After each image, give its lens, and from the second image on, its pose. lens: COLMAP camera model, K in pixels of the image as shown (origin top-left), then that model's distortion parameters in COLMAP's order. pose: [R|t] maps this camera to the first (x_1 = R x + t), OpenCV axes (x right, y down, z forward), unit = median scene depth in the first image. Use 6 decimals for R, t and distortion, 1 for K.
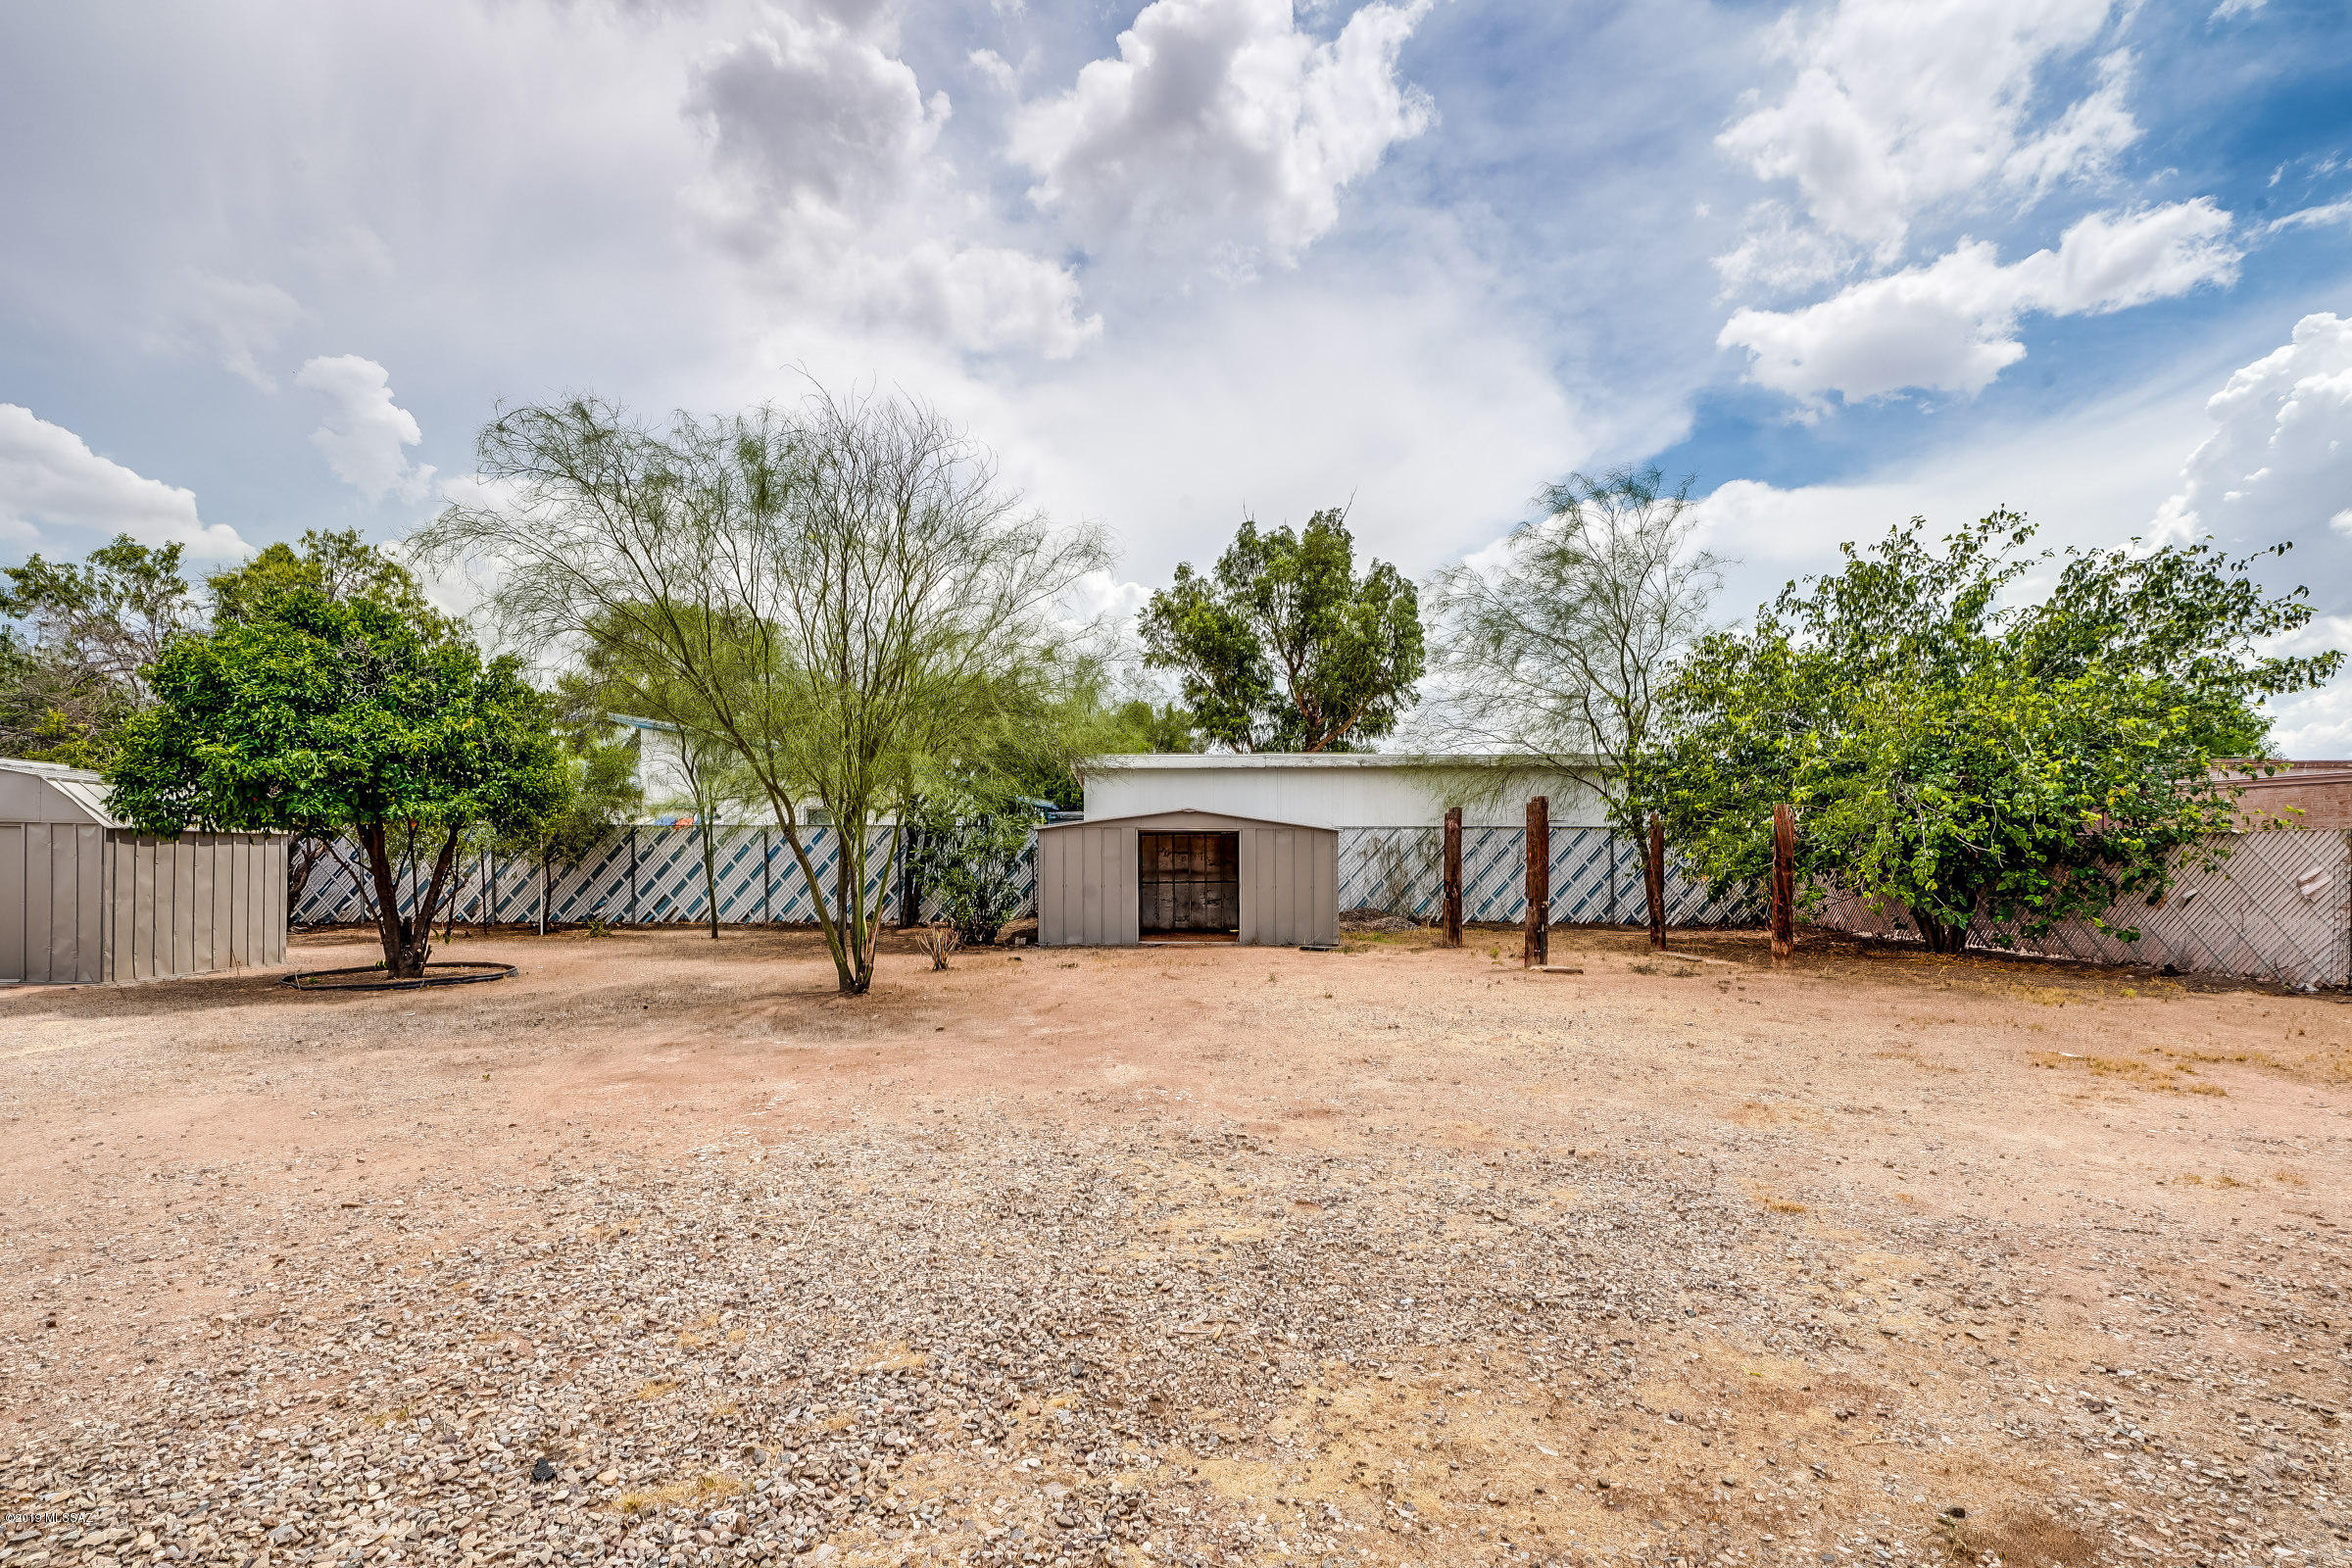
lens RADIAL K [[1046.1, 0, 1145.0], [0, 1046.1, 868.6], [0, 0, 1]] dist [0.003124, -0.000028]
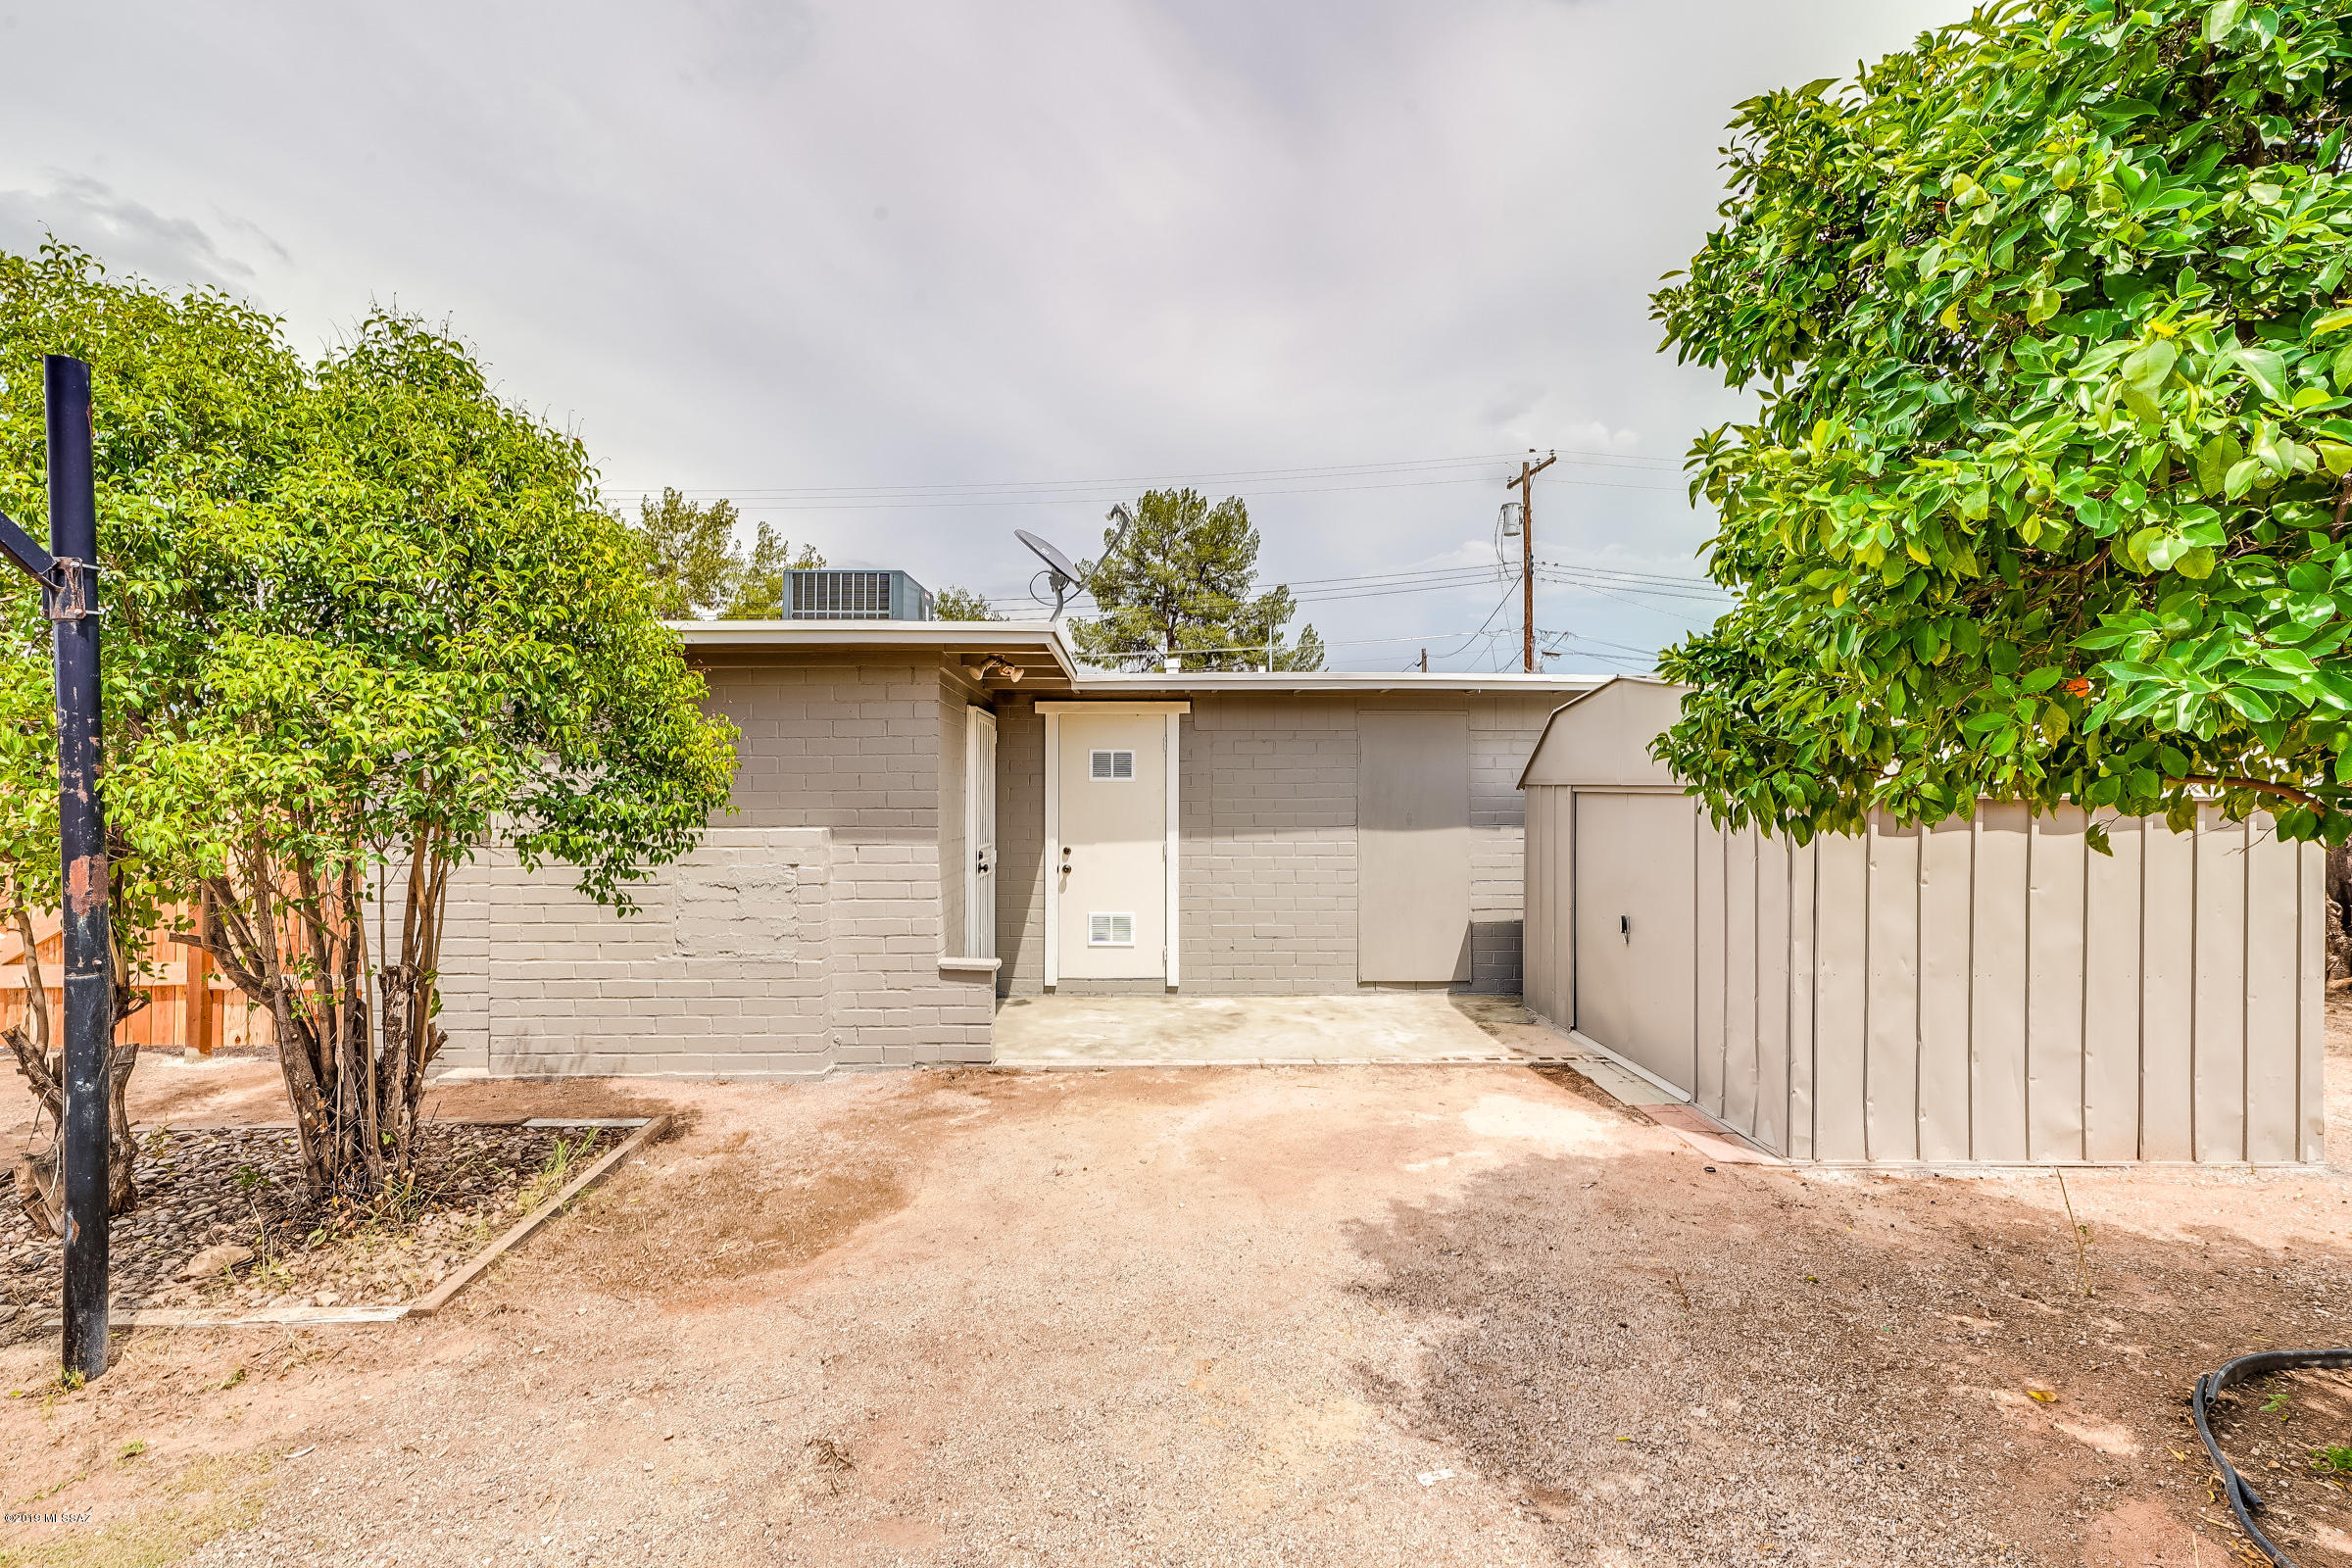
lens RADIAL K [[1046.1, 0, 1156.3], [0, 1046.1, 785.1], [0, 0, 1]] dist [0.003124, -0.000028]
pose [[-0.010654, -0.012696, -0.999863, -0.349990], [-0.012330, 0.999845, -0.012564, -0.021224], [0.999867, 0.012195, -0.010809, 0.462816]]
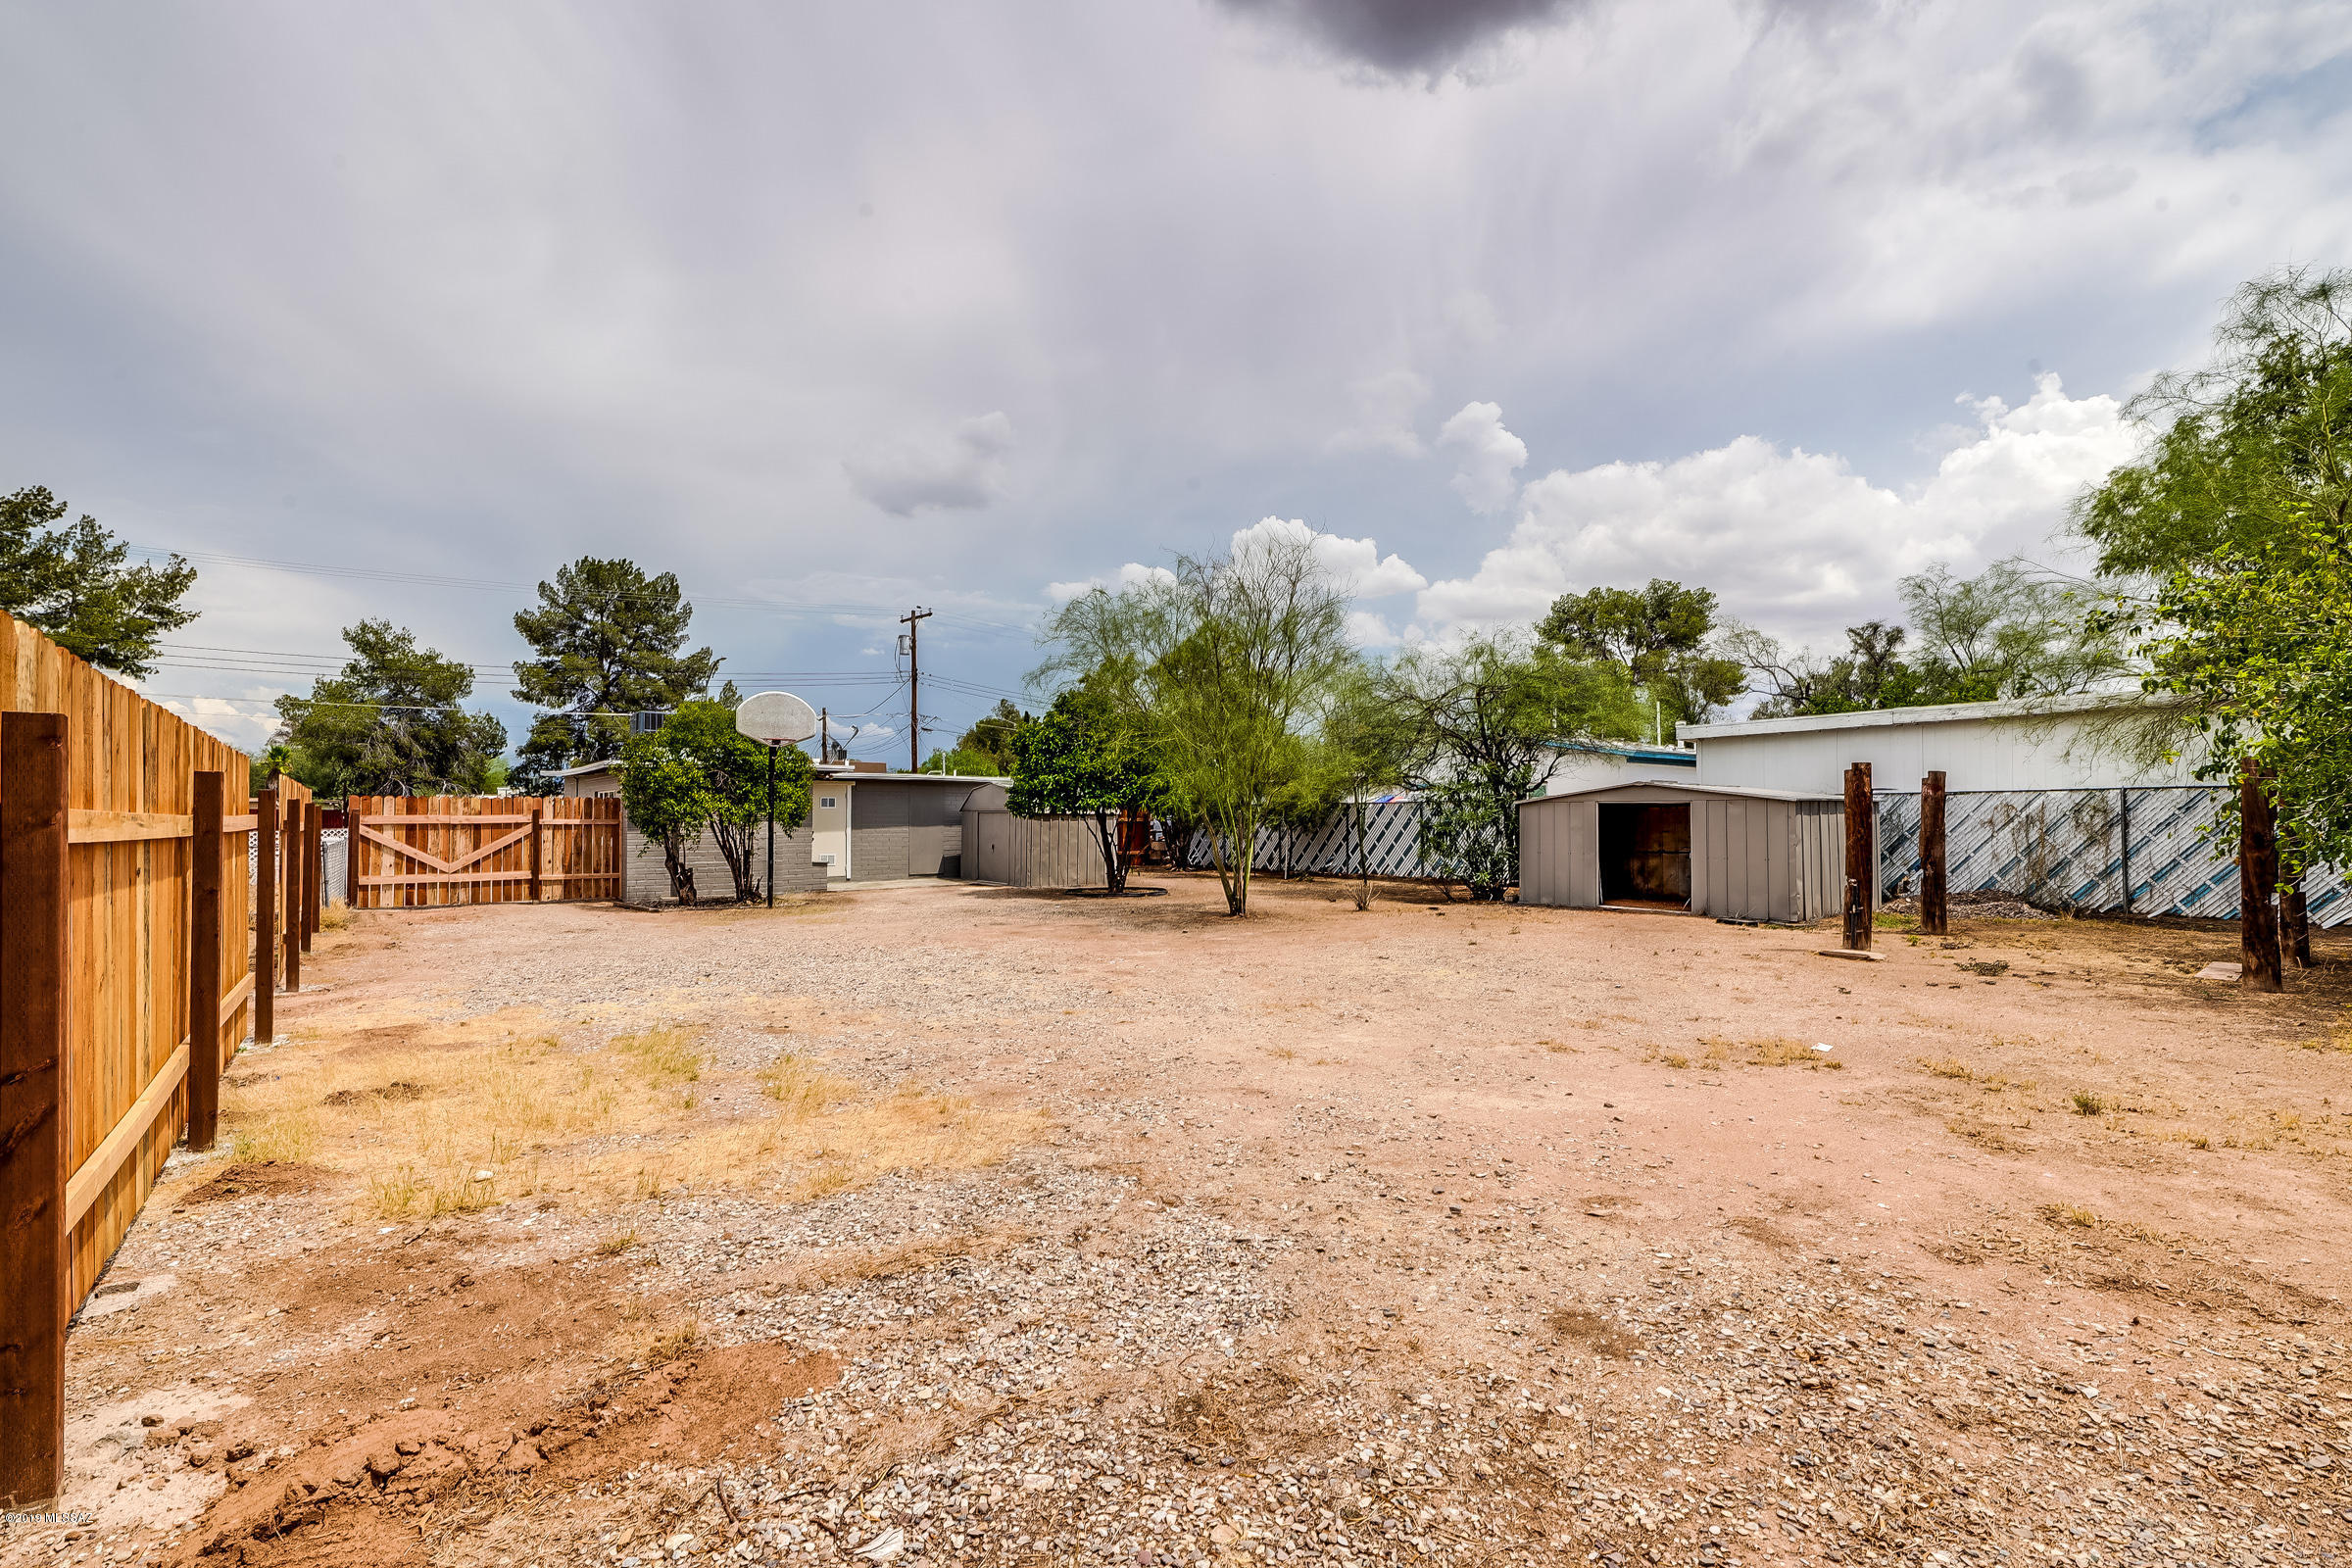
lens RADIAL K [[1097.6, 0, 1181.3], [0, 1097.6, 793.0], [0, 0, 1]] dist [-0.000736, -0.000099]
pose [[0.586734, -0.022449, -0.809469, 0.594336], [-0.008404, 0.999393, -0.033808, -0.004220], [0.809736, 0.026639, 0.586189, -0.021649]]
